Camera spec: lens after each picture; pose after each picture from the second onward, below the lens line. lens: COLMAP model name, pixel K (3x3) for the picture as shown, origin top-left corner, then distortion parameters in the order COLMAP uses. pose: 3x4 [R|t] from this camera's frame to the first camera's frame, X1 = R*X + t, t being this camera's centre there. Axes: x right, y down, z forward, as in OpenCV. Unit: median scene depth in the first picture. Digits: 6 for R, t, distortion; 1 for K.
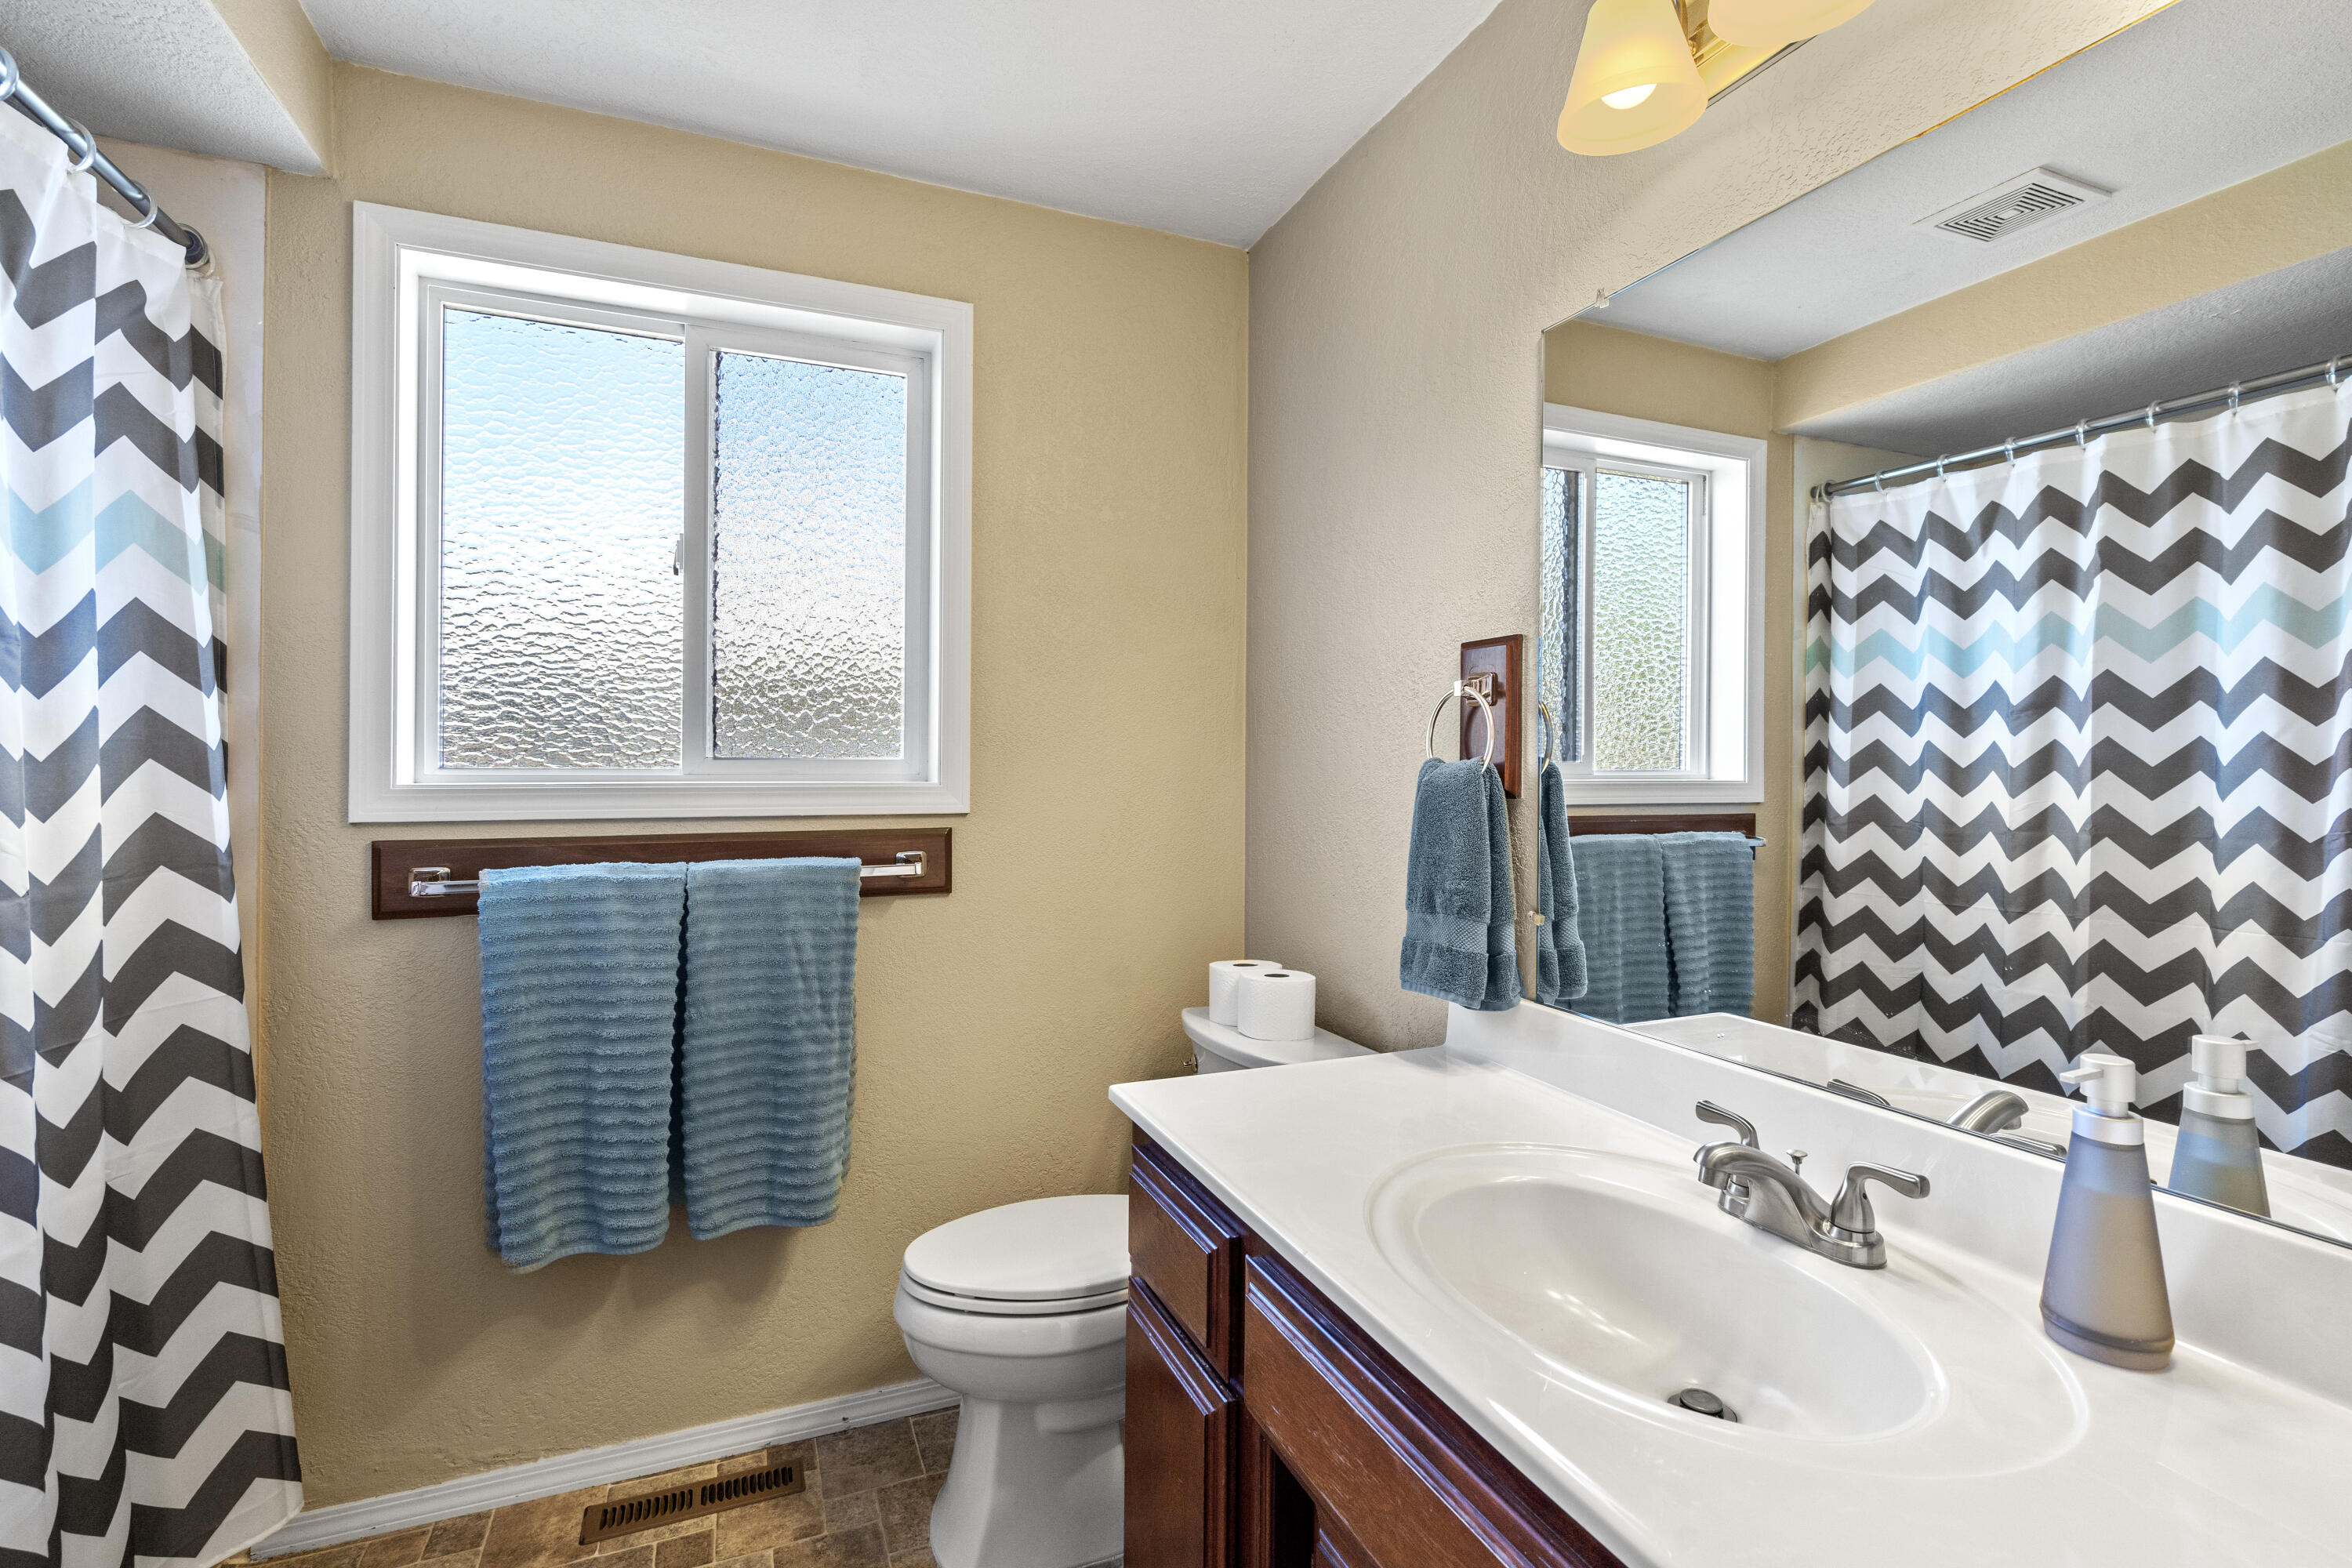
lens RADIAL K [[1080.3, 0, 1178.7], [0, 1080.3, 773.0], [0, 0, 1]] dist [-0.006343, 0.003008]
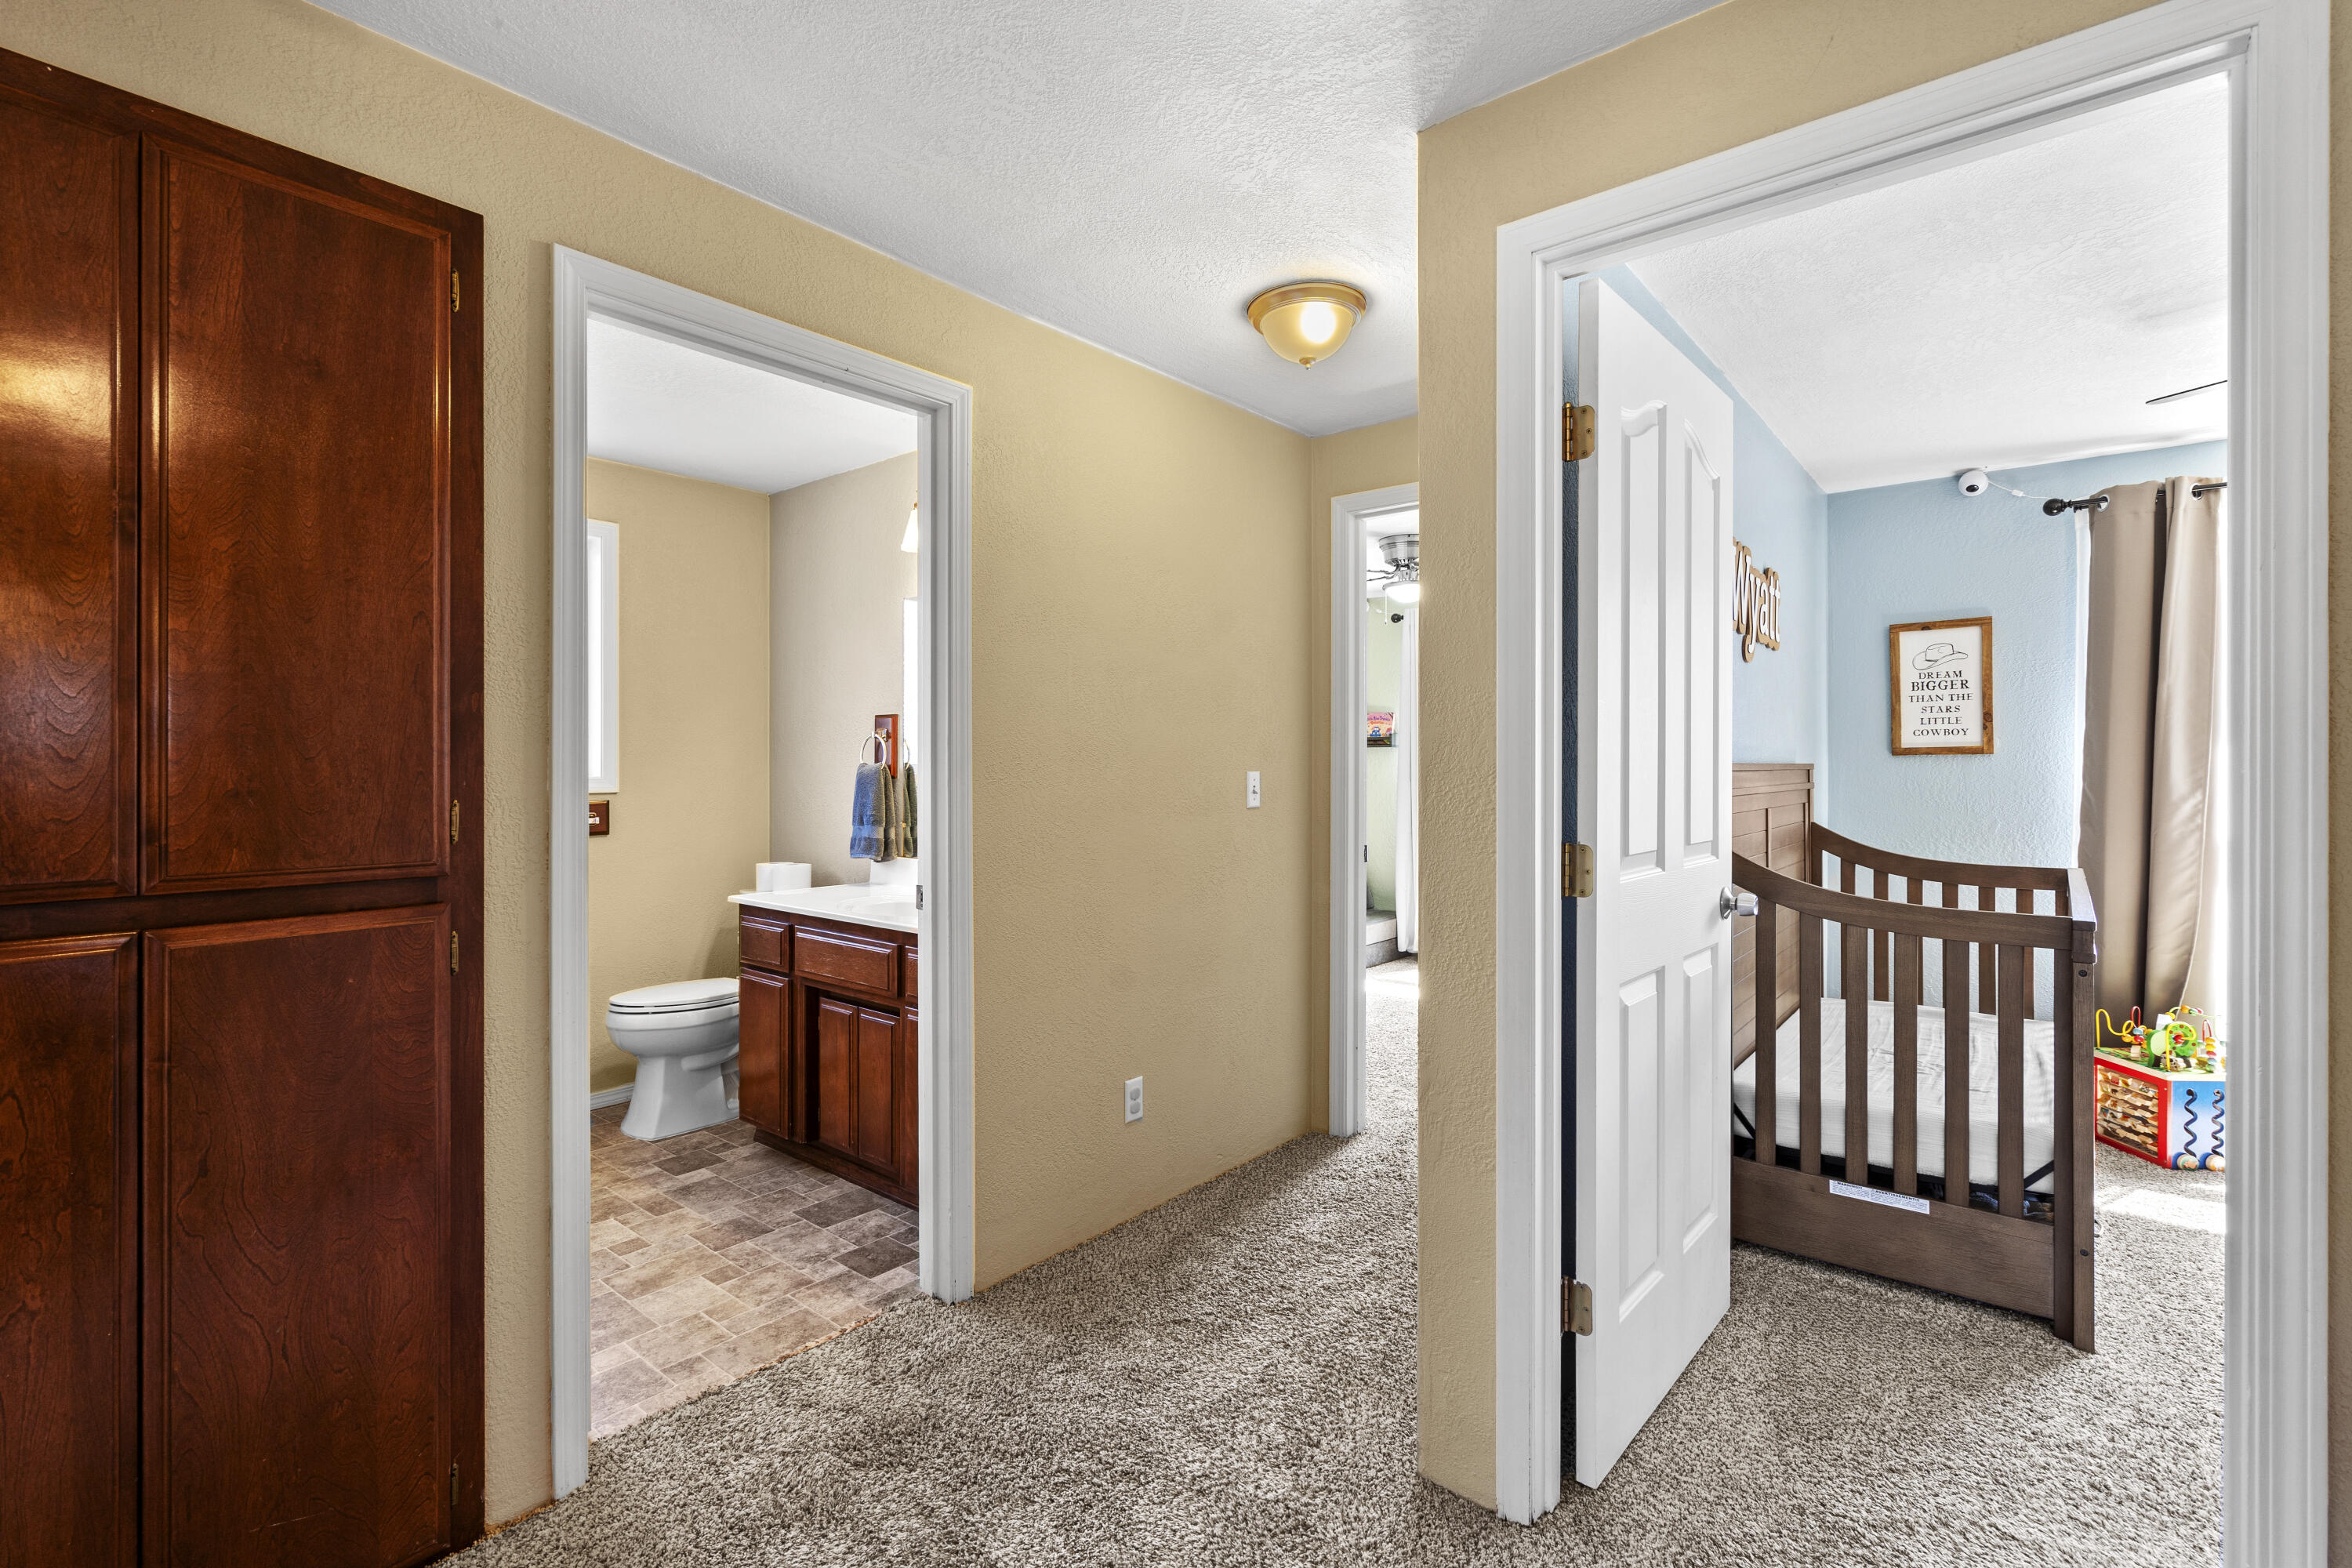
lens RADIAL K [[1080.3, 0, 1178.4], [0, 1080.3, 765.6], [0, 0, 1]] dist [-0.006343, 0.003008]
pose [[0.885768, -0.003438, 0.464116, -0.274827], [0.009864, 0.999886, -0.011419, 0.027668], [-0.464024, 0.014693, 0.885701, -1.544109]]
